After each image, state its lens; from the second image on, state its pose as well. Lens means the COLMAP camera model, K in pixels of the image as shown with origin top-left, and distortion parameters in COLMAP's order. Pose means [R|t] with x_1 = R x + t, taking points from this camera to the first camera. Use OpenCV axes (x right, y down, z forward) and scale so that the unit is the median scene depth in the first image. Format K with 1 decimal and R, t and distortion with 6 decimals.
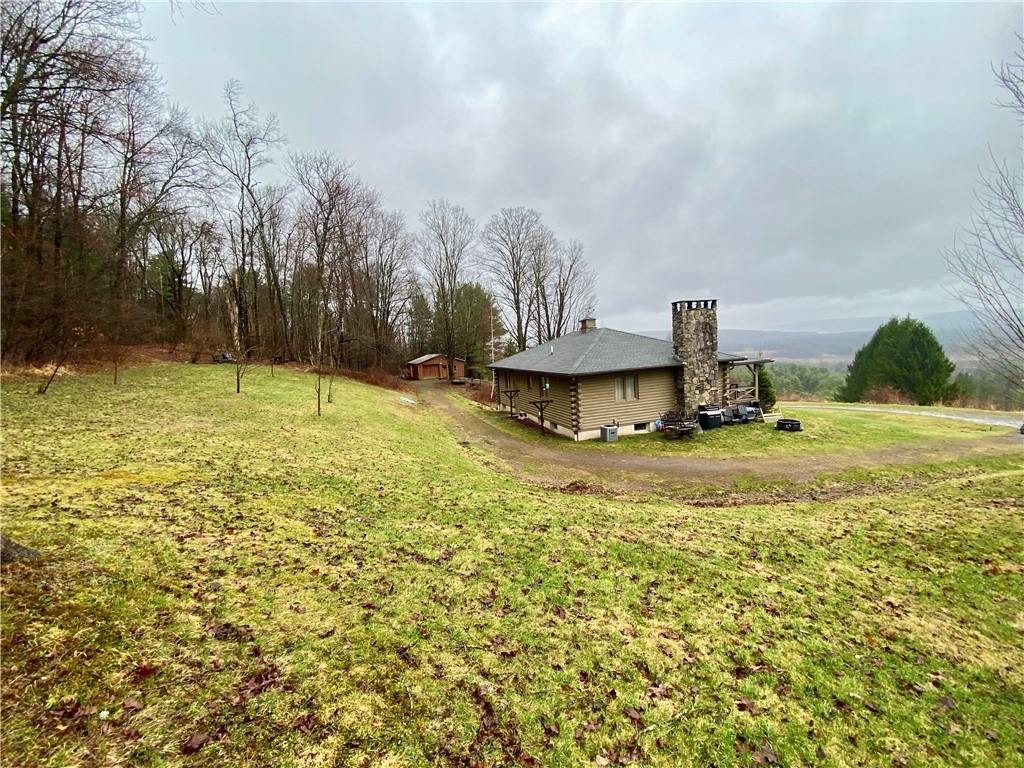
lens RADIAL K [[413.0, 0, 509.8], [0, 413.0, 381.6], [0, 0, 1]] dist [0.026571, -0.025374]
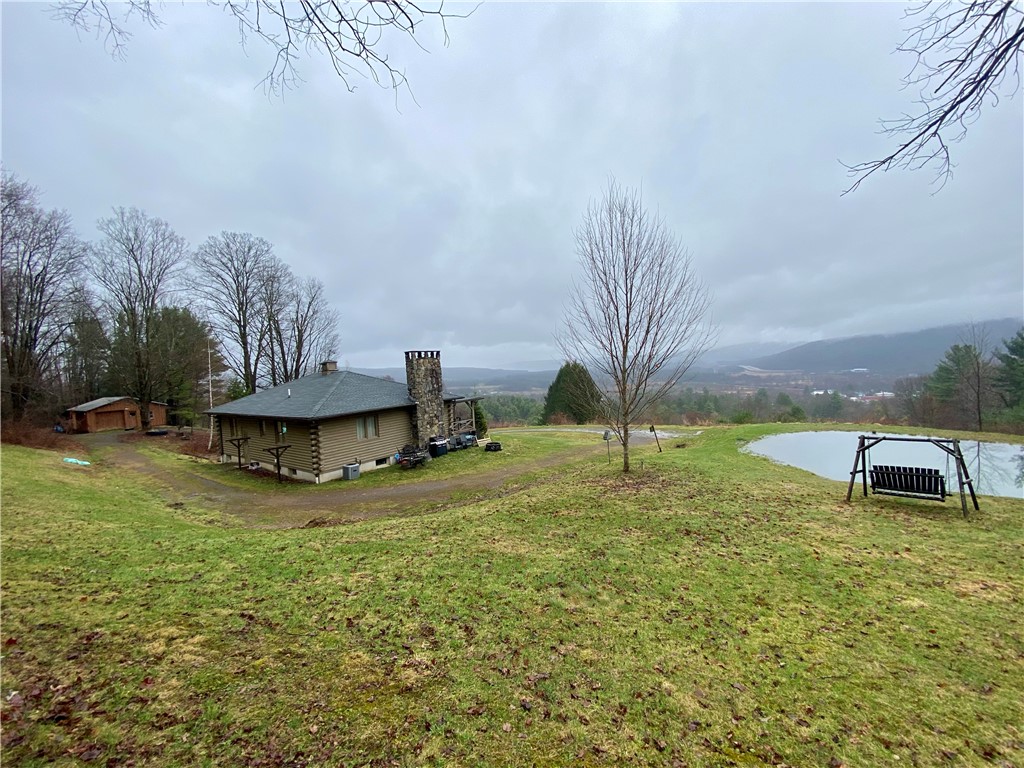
lens RADIAL K [[413.0, 0, 509.8], [0, 413.0, 381.6], [0, 0, 1]] dist [0.026571, -0.025374]
pose [[0.831747, -0.007752, 0.555101, -0.009239], [0.055742, 0.996015, -0.069614, -0.006639], [-0.552349, 0.088843, 0.828865, -0.108717]]
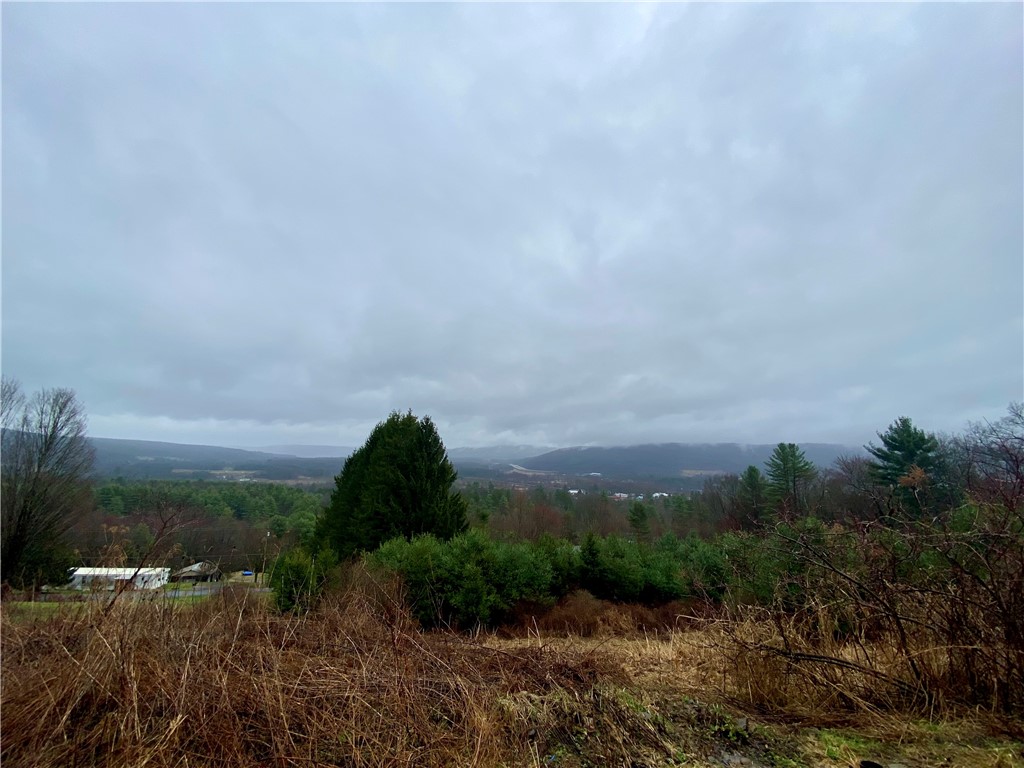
lens RADIAL K [[413.0, 0, 509.8], [0, 413.0, 381.6], [0, 0, 1]] dist [0.026571, -0.025374]
pose [[0.449949, 0.221105, 0.865251, 1.054059], [0.033904, 0.963939, -0.263954, 0.016783], [-0.892410, 0.148101, 0.426227, 1.478694]]
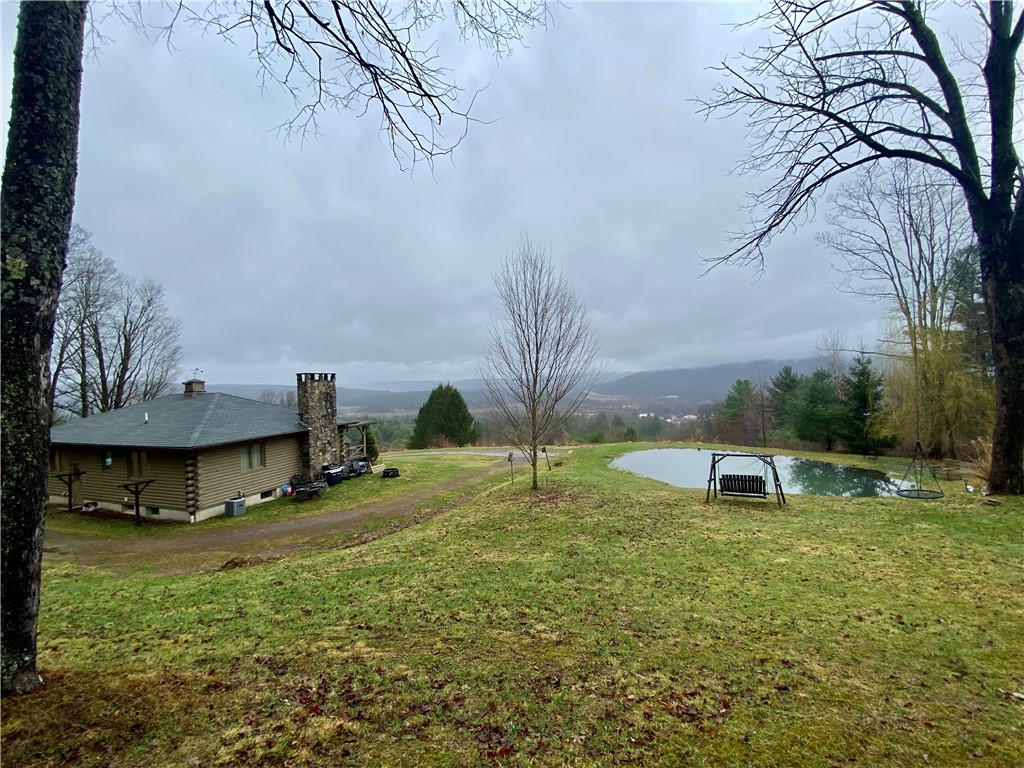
lens RADIAL K [[413.0, 0, 509.8], [0, 413.0, 381.6], [0, 0, 1]] dist [0.026571, -0.025374]
pose [[0.609533, 0.043486, 0.791567, -0.115819], [0.062168, 0.992797, -0.102413, -0.018986], [-0.790319, 0.111634, 0.602440, -0.087455]]
